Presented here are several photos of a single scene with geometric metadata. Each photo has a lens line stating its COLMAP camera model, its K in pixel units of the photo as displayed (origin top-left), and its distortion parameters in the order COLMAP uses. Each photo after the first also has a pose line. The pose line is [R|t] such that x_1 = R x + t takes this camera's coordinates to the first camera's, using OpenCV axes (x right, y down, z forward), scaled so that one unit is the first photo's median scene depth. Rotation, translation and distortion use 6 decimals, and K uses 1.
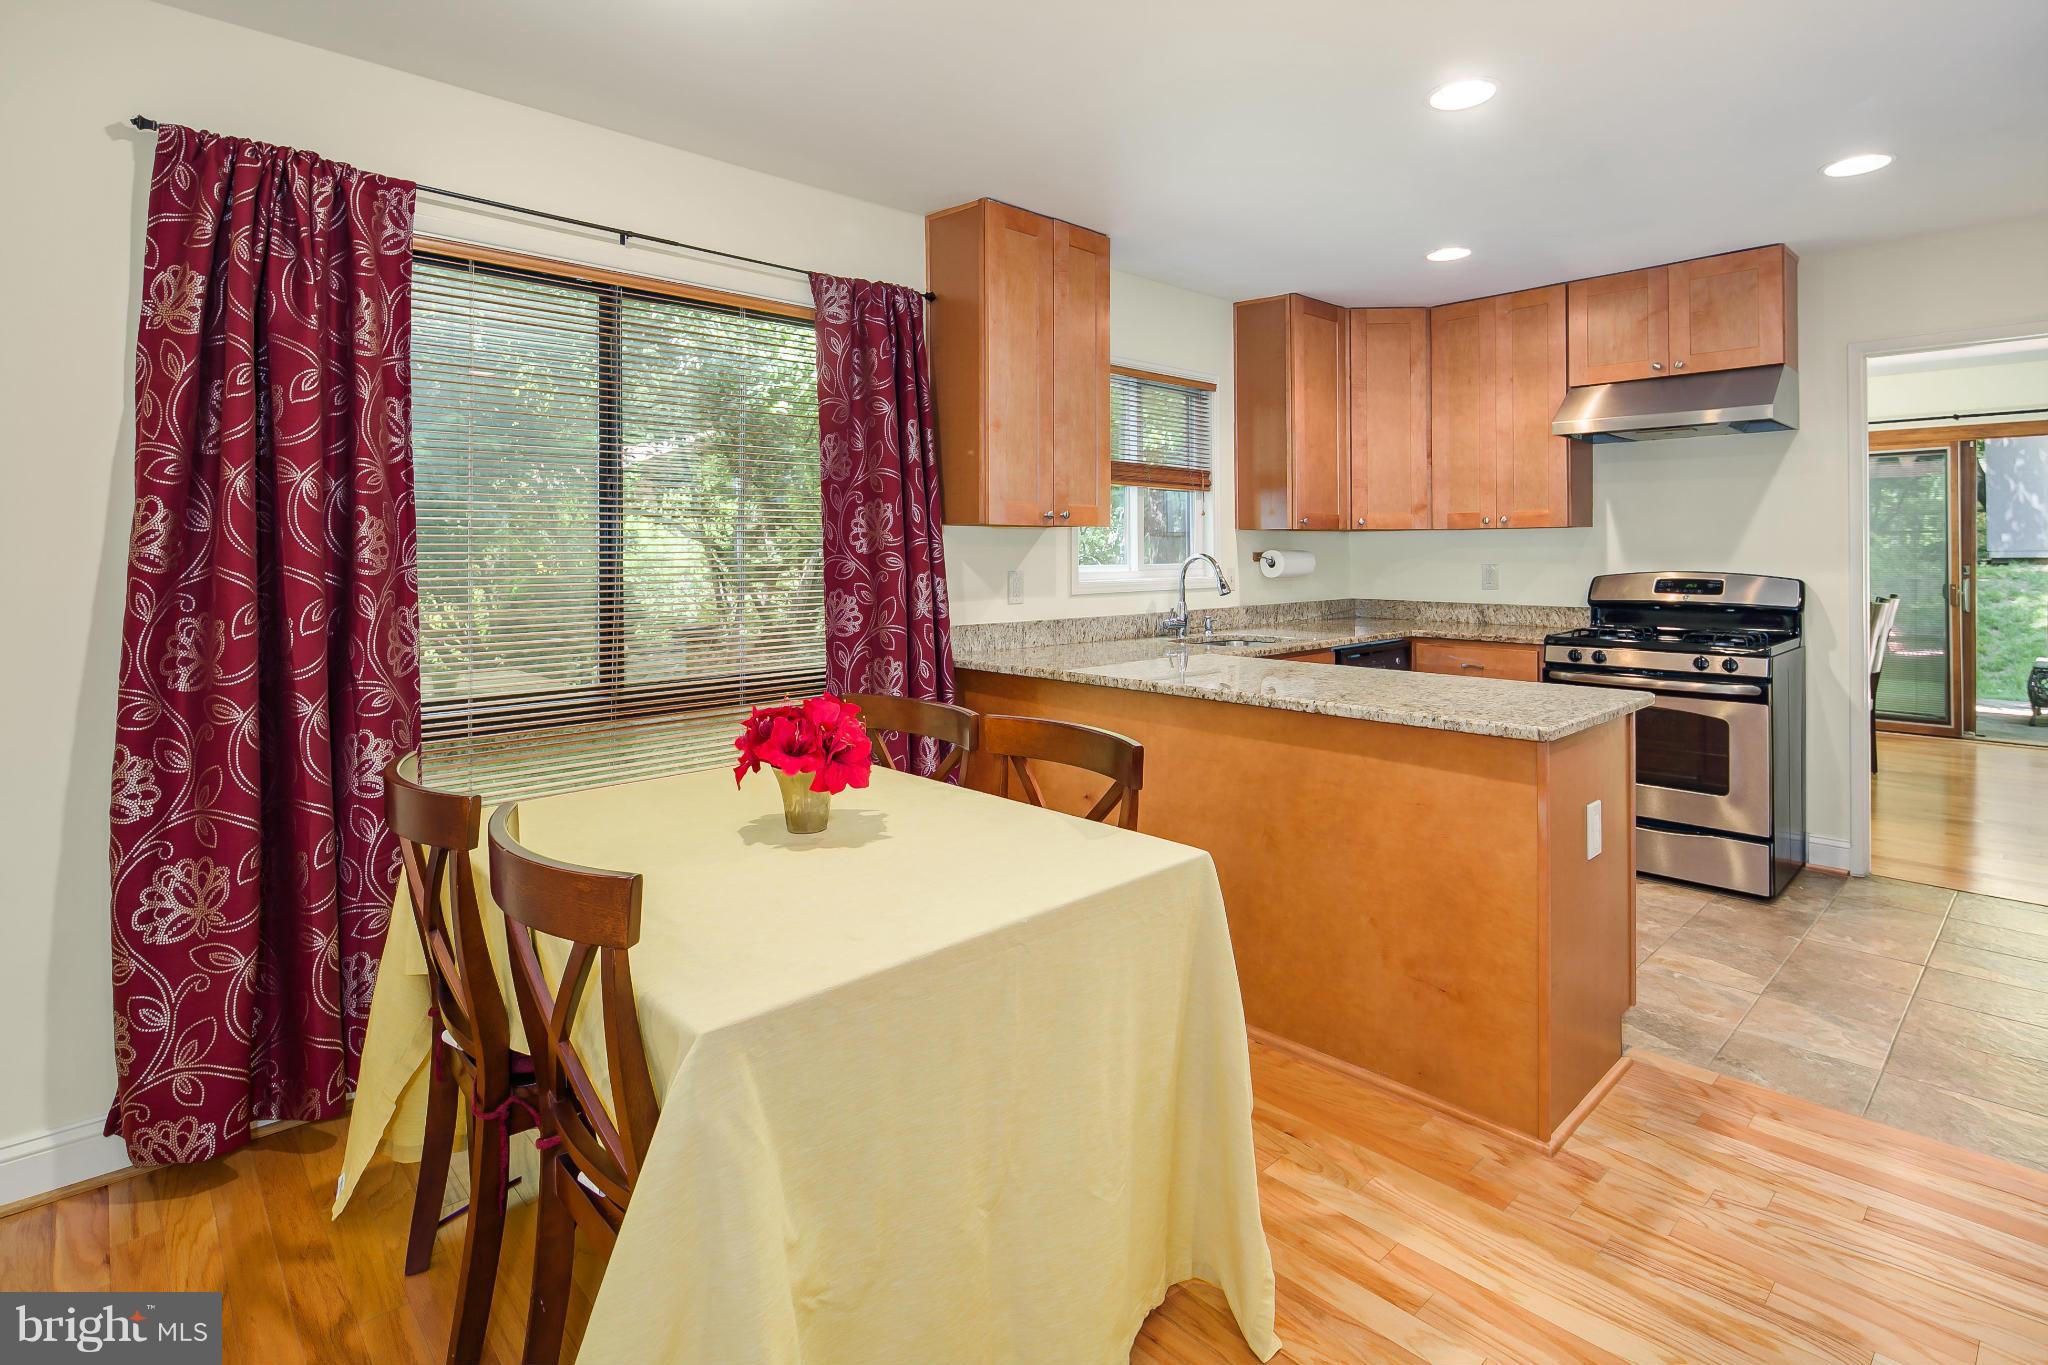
lens RADIAL K [[998.4, 0, 1016.0], [0, 998.4, 549.7], [0, 0, 1]] dist [0.002435, -0.006413]
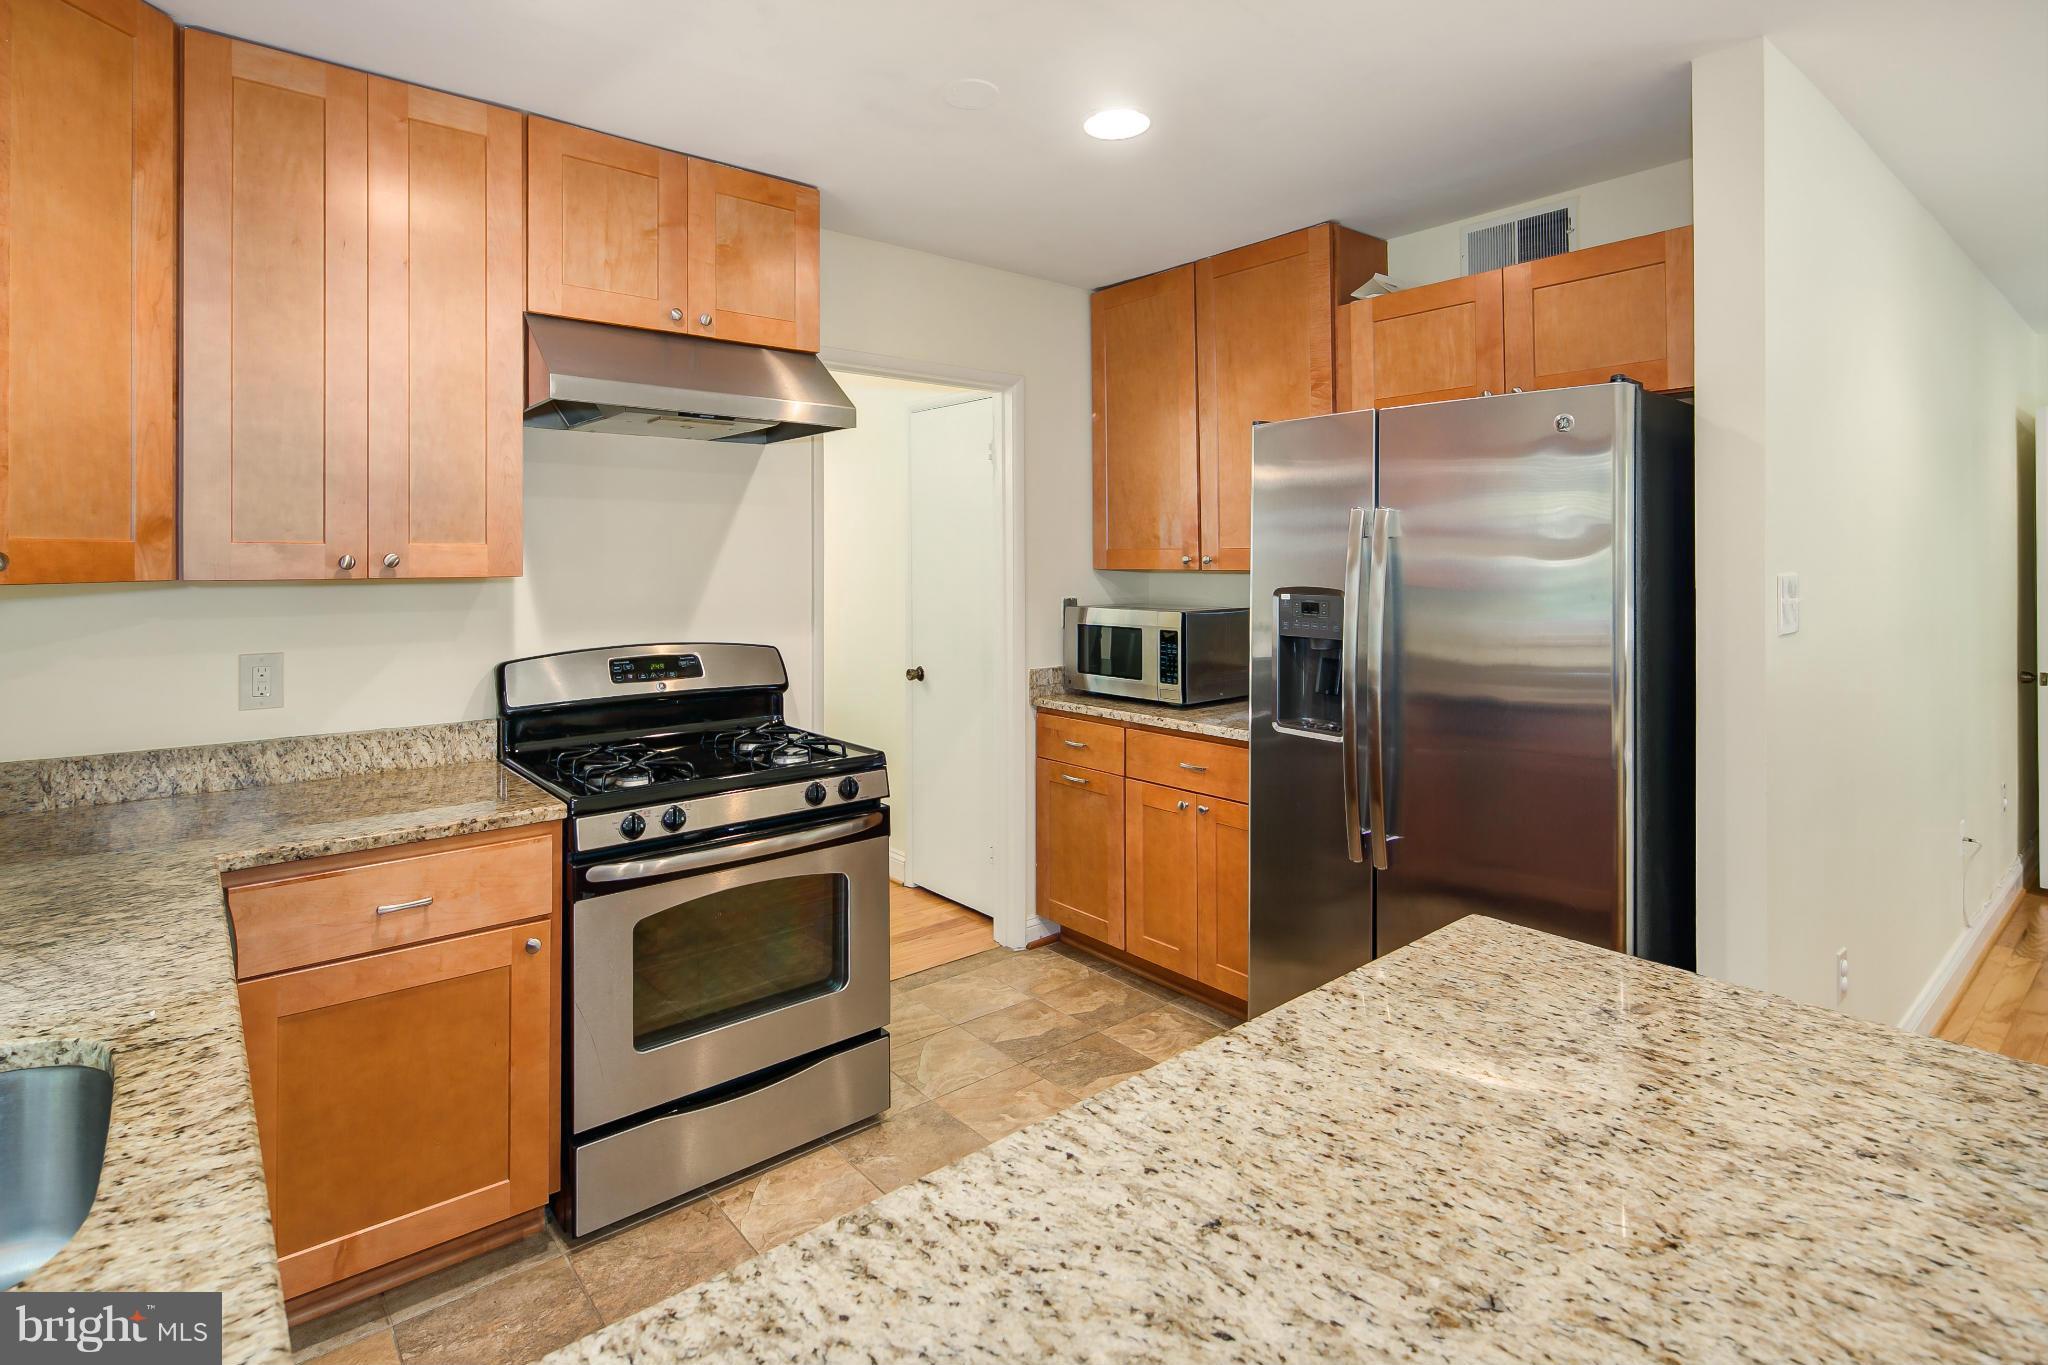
lens RADIAL K [[1012.3, 0, 1029.1], [0, 1012.3, 554.5], [0, 0, 1]] dist [-0.001409, -0.000590]
pose [[0.045848, 0.005415, 0.998934, 0.035181], [0.001435, 0.999984, -0.005486, -0.032023], [-0.998947, 0.001685, 0.045840, 0.725518]]
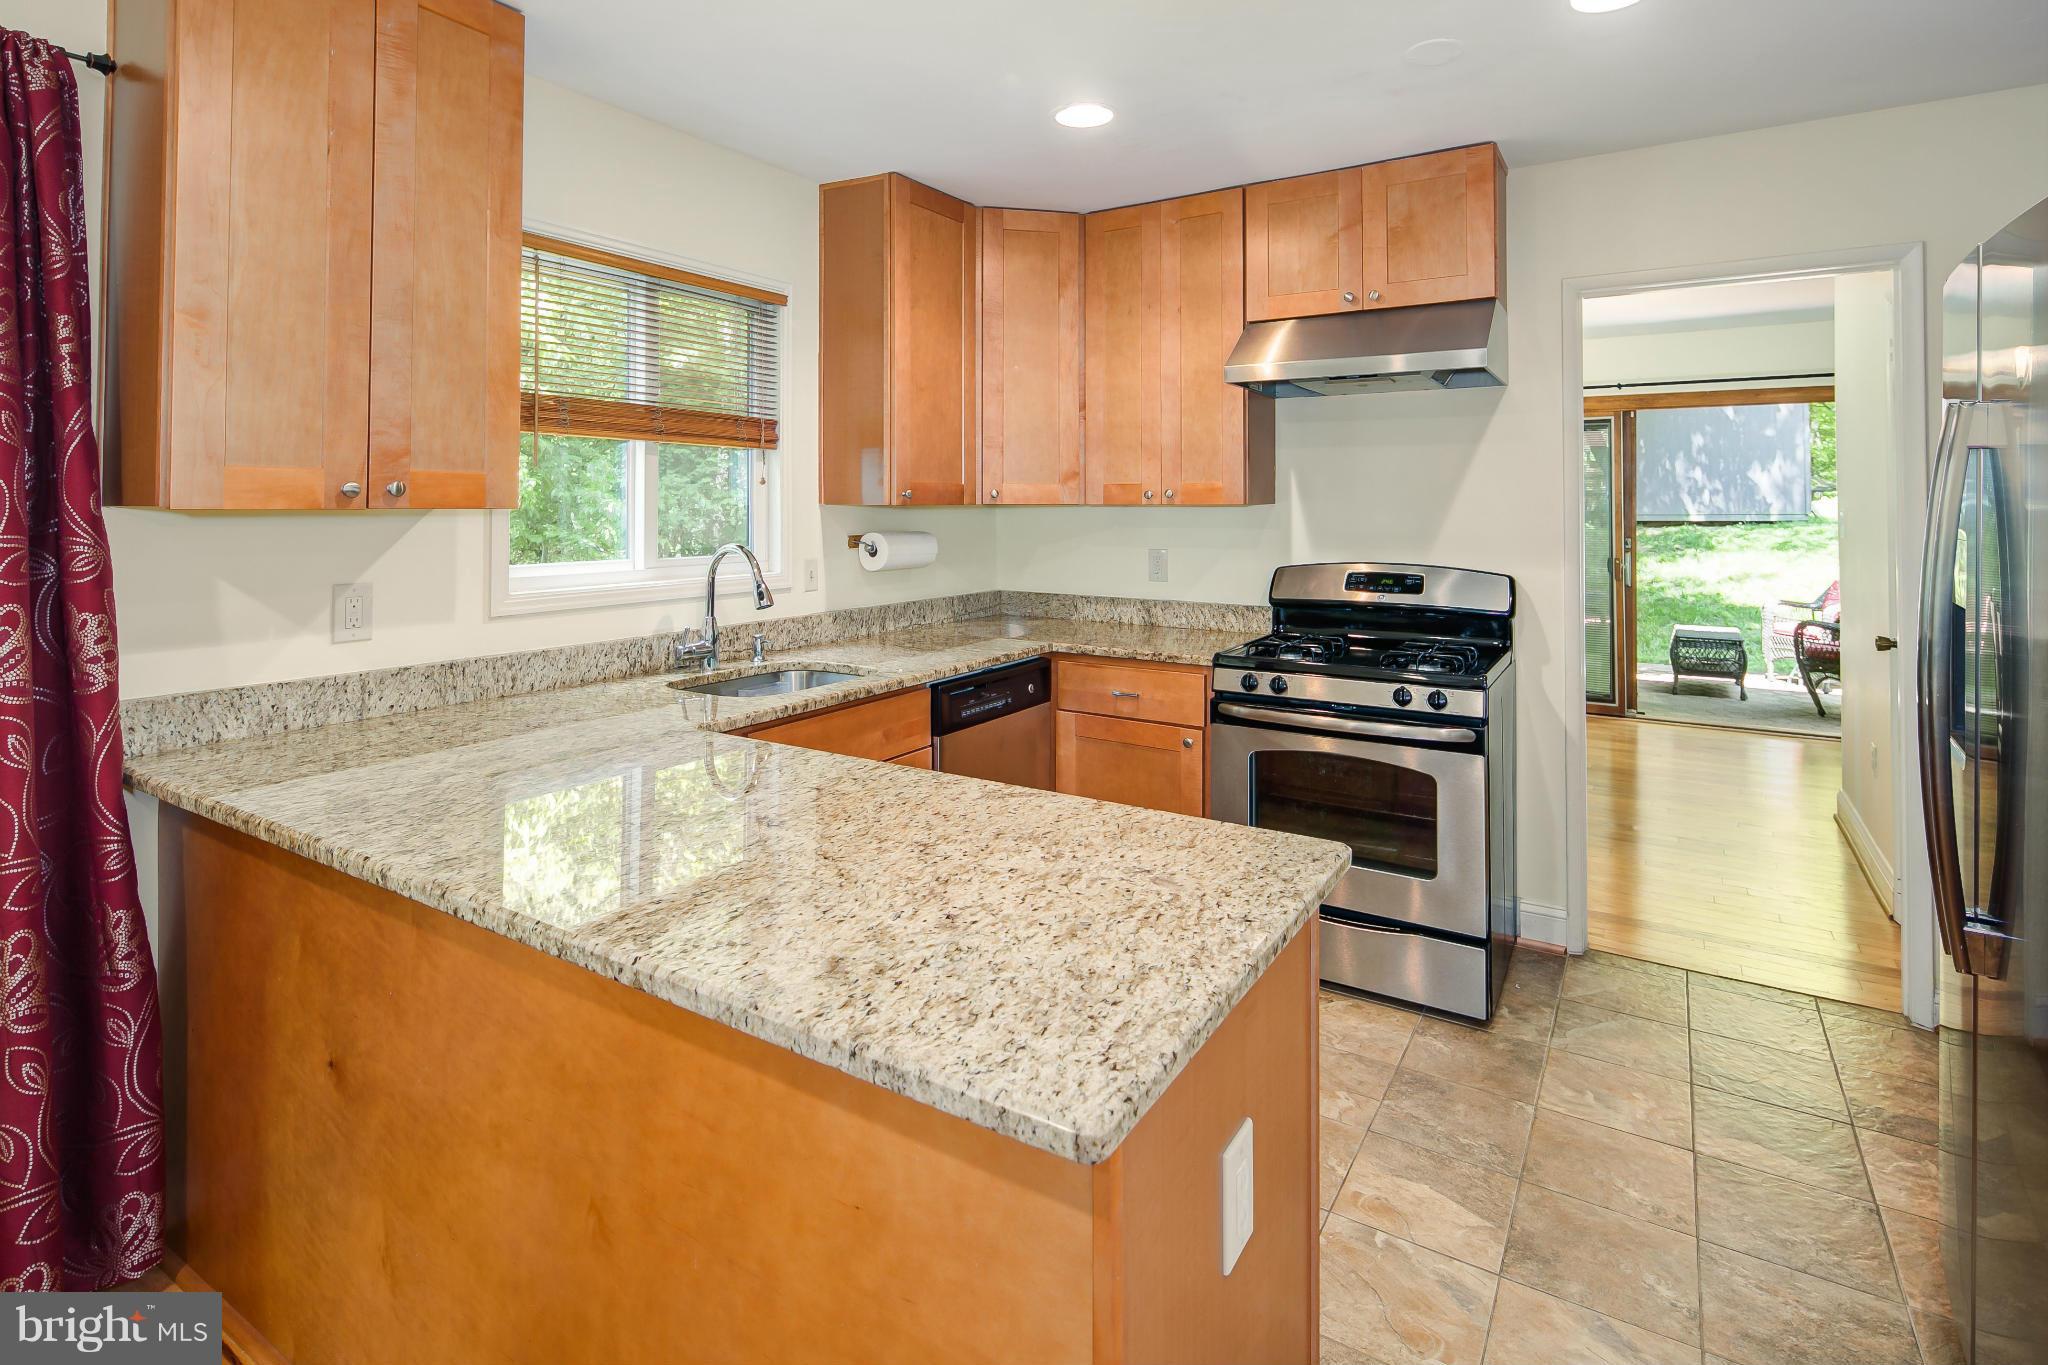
lens RADIAL K [[1012.1, 0, 1011.8], [0, 1012.1, 490.4], [0, 0, 1]] dist [0.000755, -0.000873]
pose [[0.968008, 0.008500, 0.250776, 0.191690], [-0.005160, 0.999889, -0.013972, -0.022735], [-0.250867, 0.012231, 0.967944, 0.303993]]
